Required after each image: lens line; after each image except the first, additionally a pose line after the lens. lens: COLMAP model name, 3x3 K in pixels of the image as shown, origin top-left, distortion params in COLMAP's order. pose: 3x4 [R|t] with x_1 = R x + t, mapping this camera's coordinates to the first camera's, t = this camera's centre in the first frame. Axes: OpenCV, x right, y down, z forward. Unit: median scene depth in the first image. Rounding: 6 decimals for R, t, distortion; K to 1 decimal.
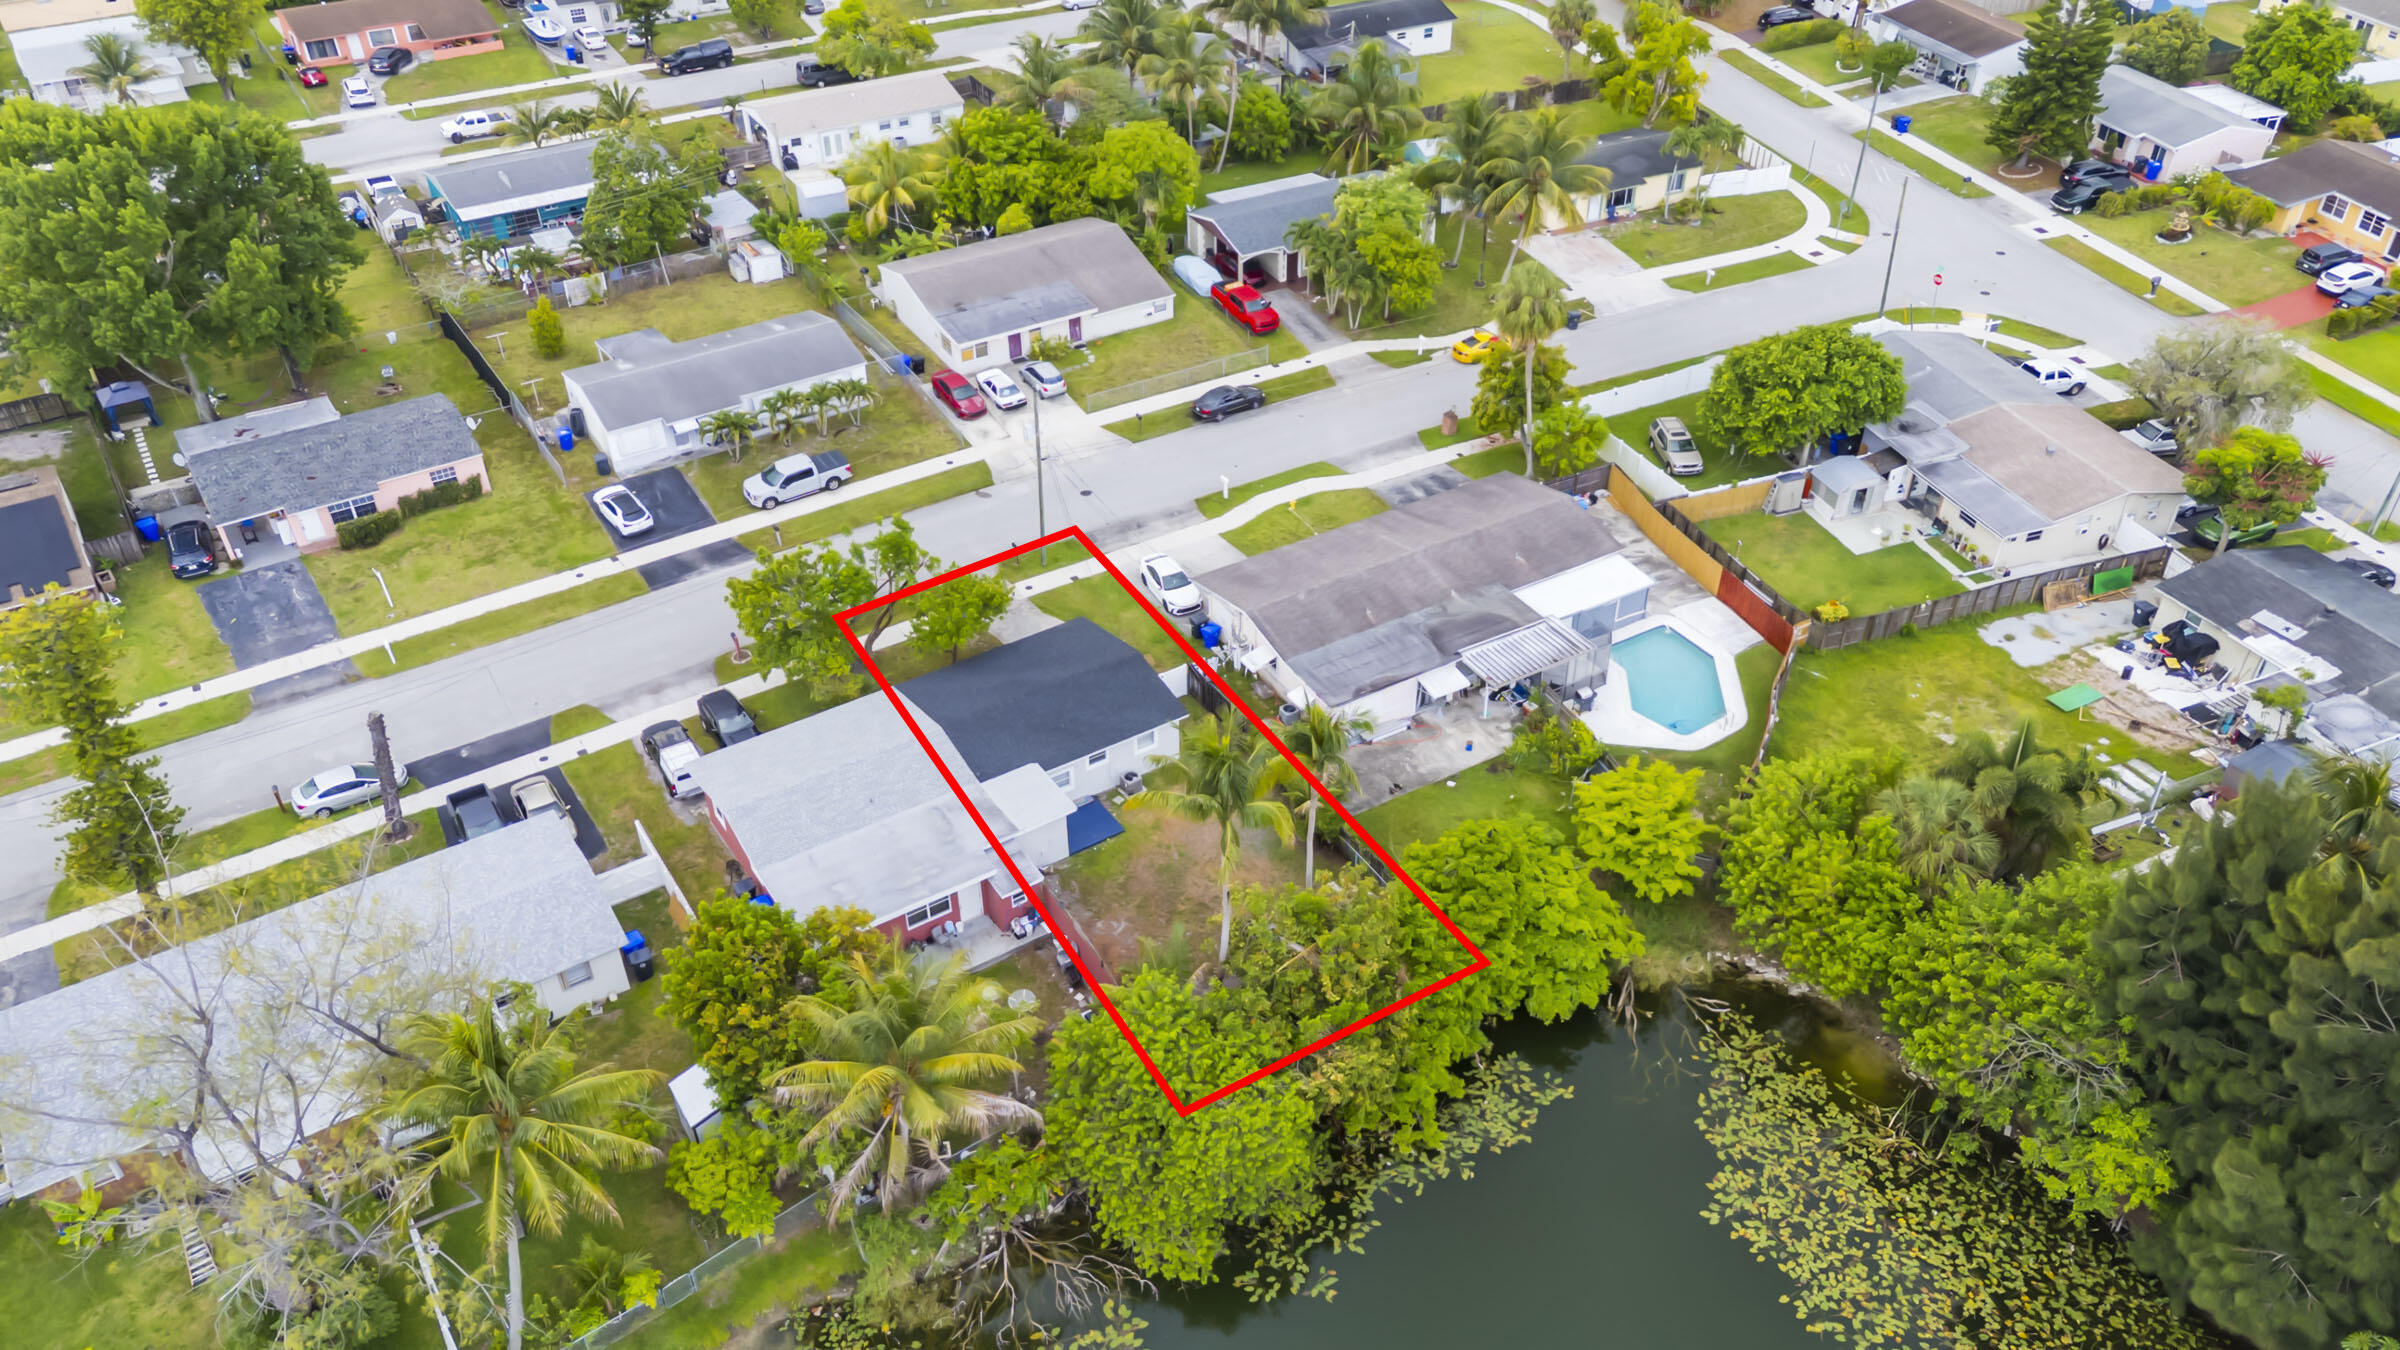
lens RADIAL K [[1754.1, 0, 1200.0], [0, 1754.1, 675.0], [0, 0, 1]] dist [0.073526, -0.000329]
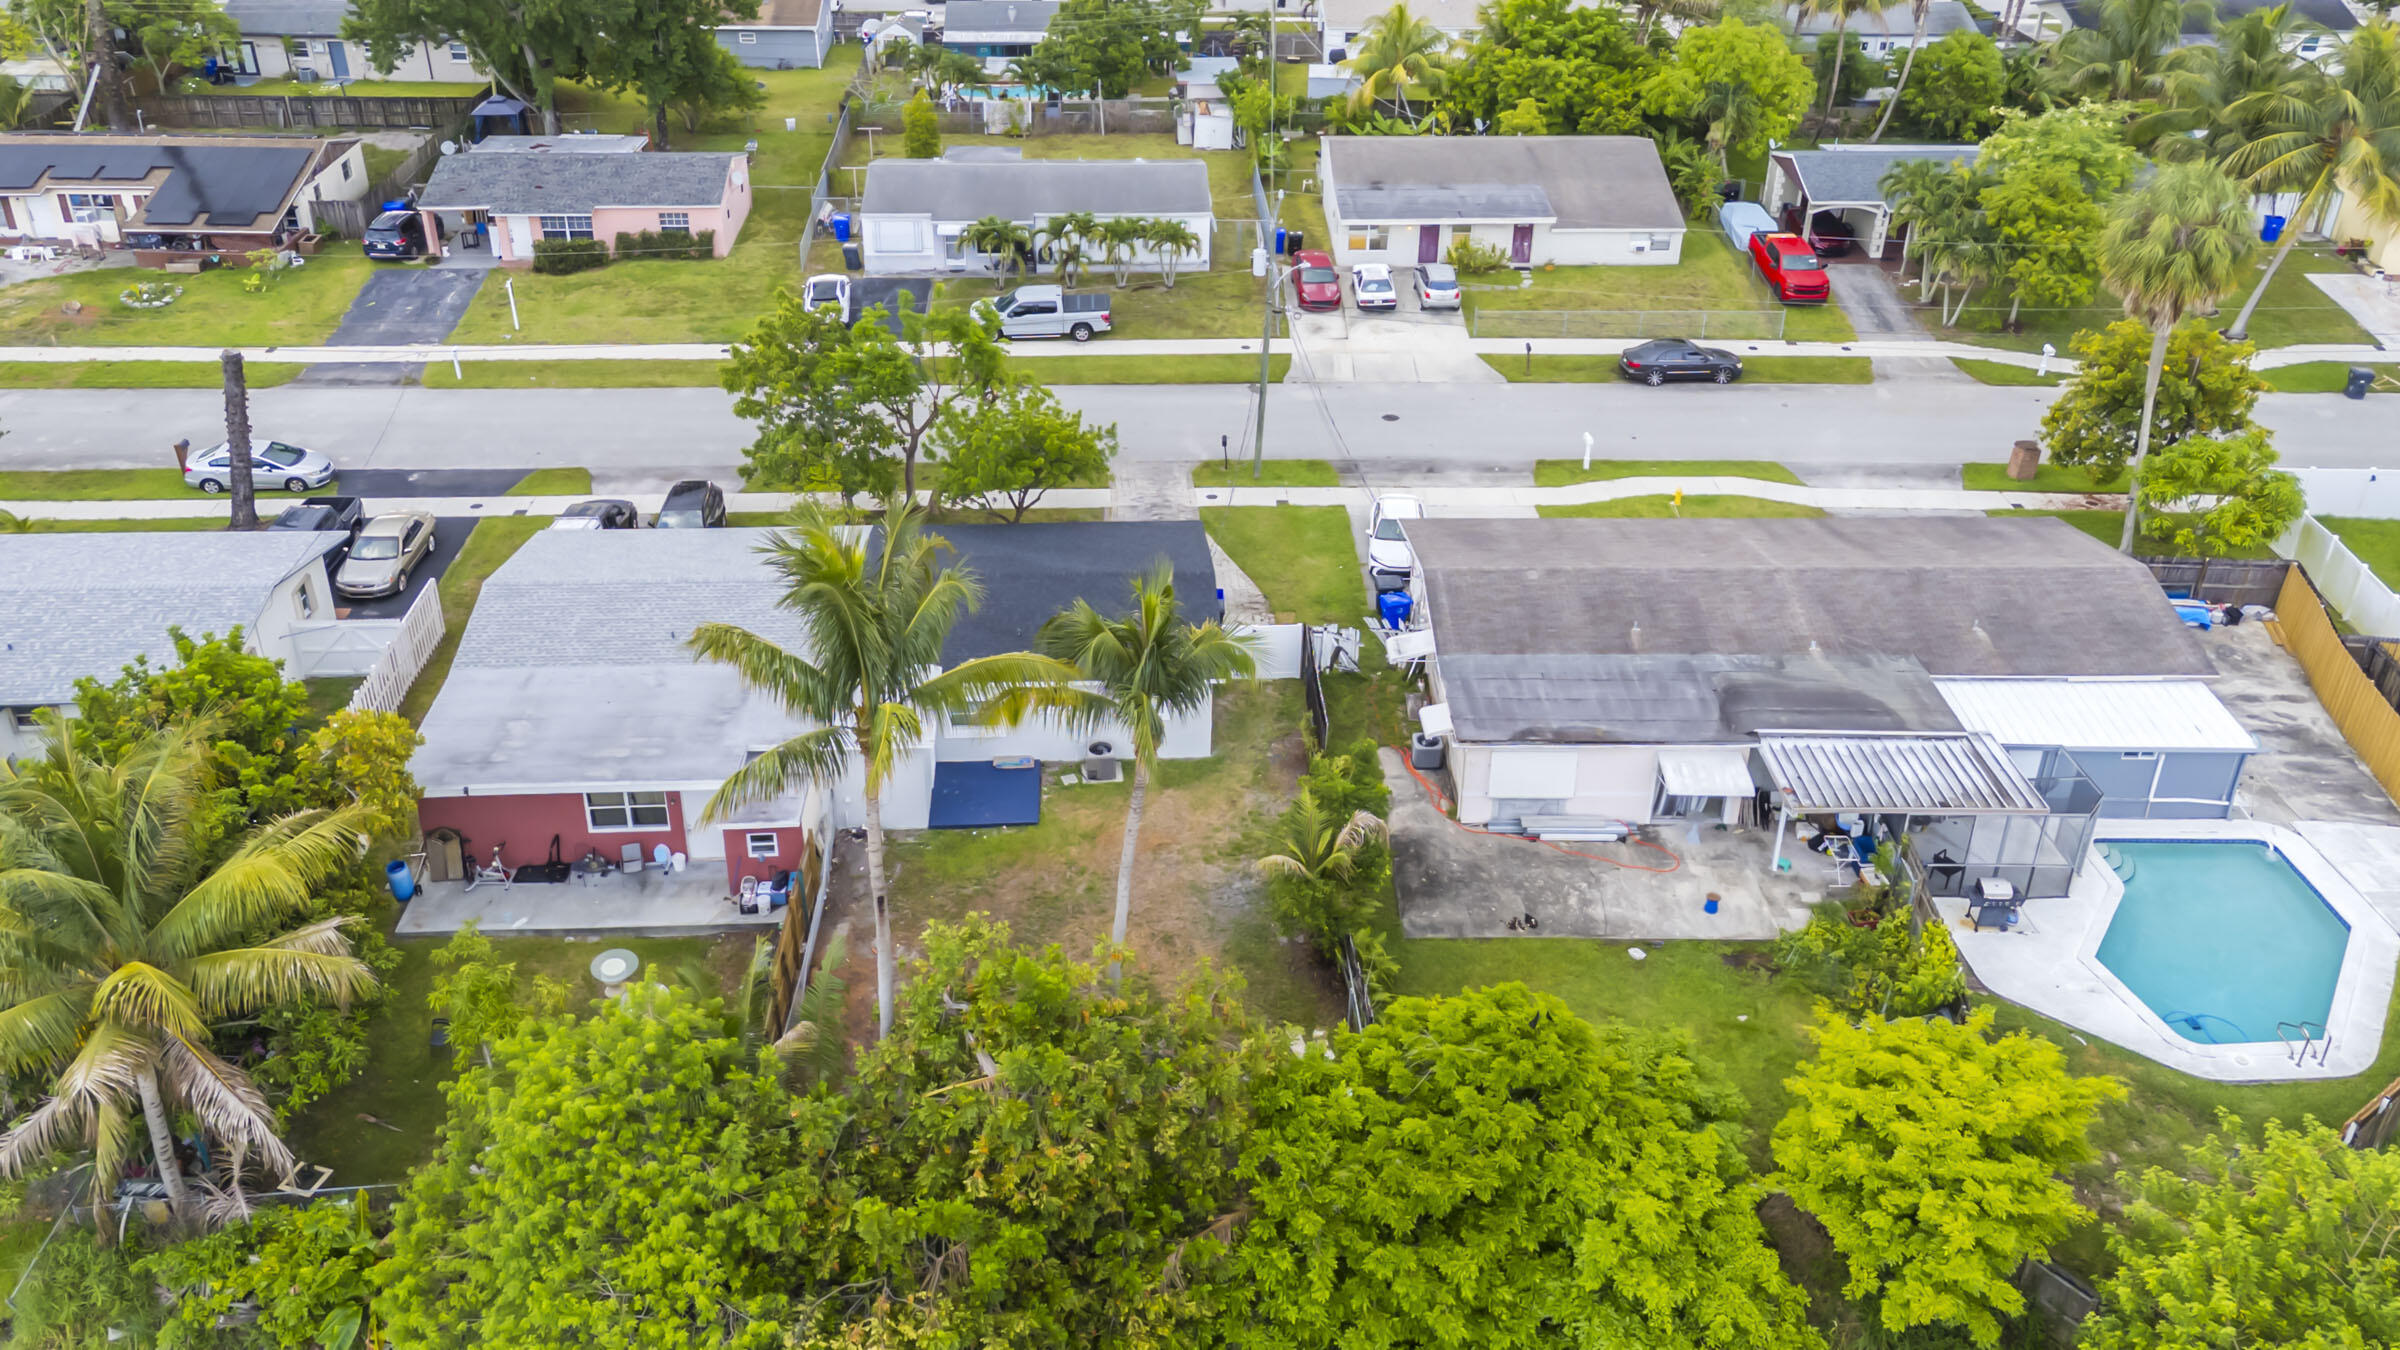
lens RADIAL K [[1830.8, 0, 1182.0], [0, 1830.8, 547.0], [0, 0, 1]] dist [0.086987, 0.000264]
pose [[0.865328, 0.247796, -0.435665, 0.181293], [-0.314687, 0.945158, -0.087454, 0.030124], [0.390102, 0.212775, 0.895850, 0.338165]]
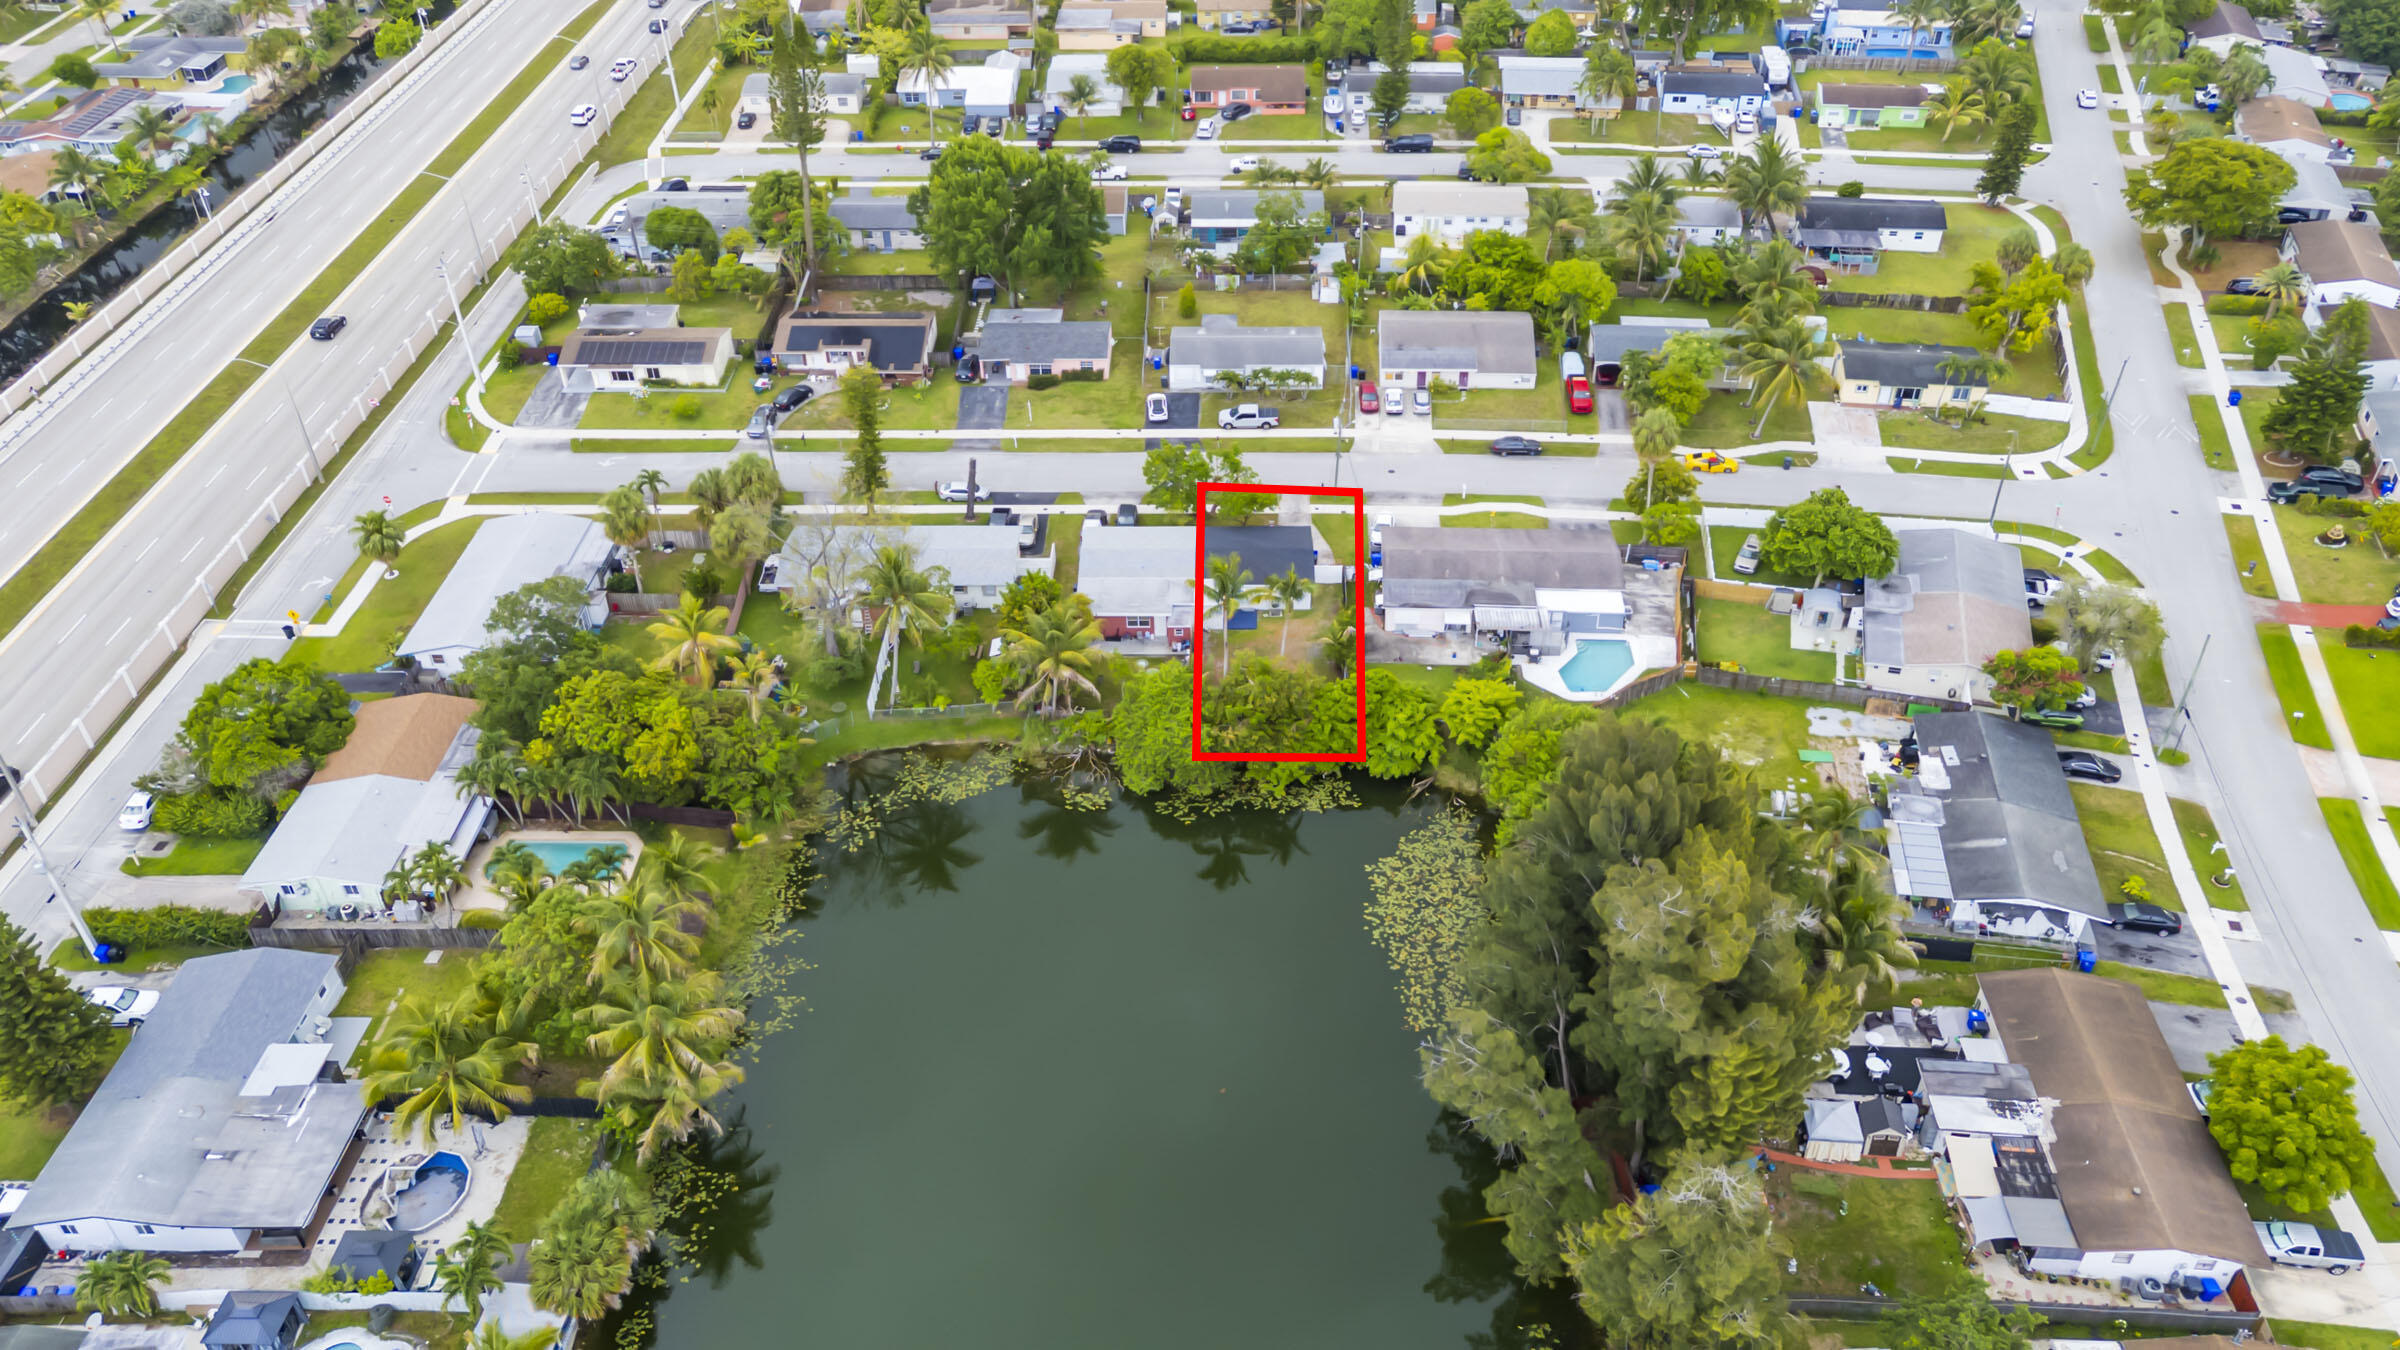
lens RADIAL K [[1754.1, 0, 1200.0], [0, 1754.1, 675.0], [0, 0, 1]] dist [0.073526, -0.000329]
pose [[0.828767, 0.338084, -0.445919, 0.584355], [-0.332964, 0.938380, 0.092620, -0.015531], [0.449755, 0.071714, 0.890268, -0.550681]]
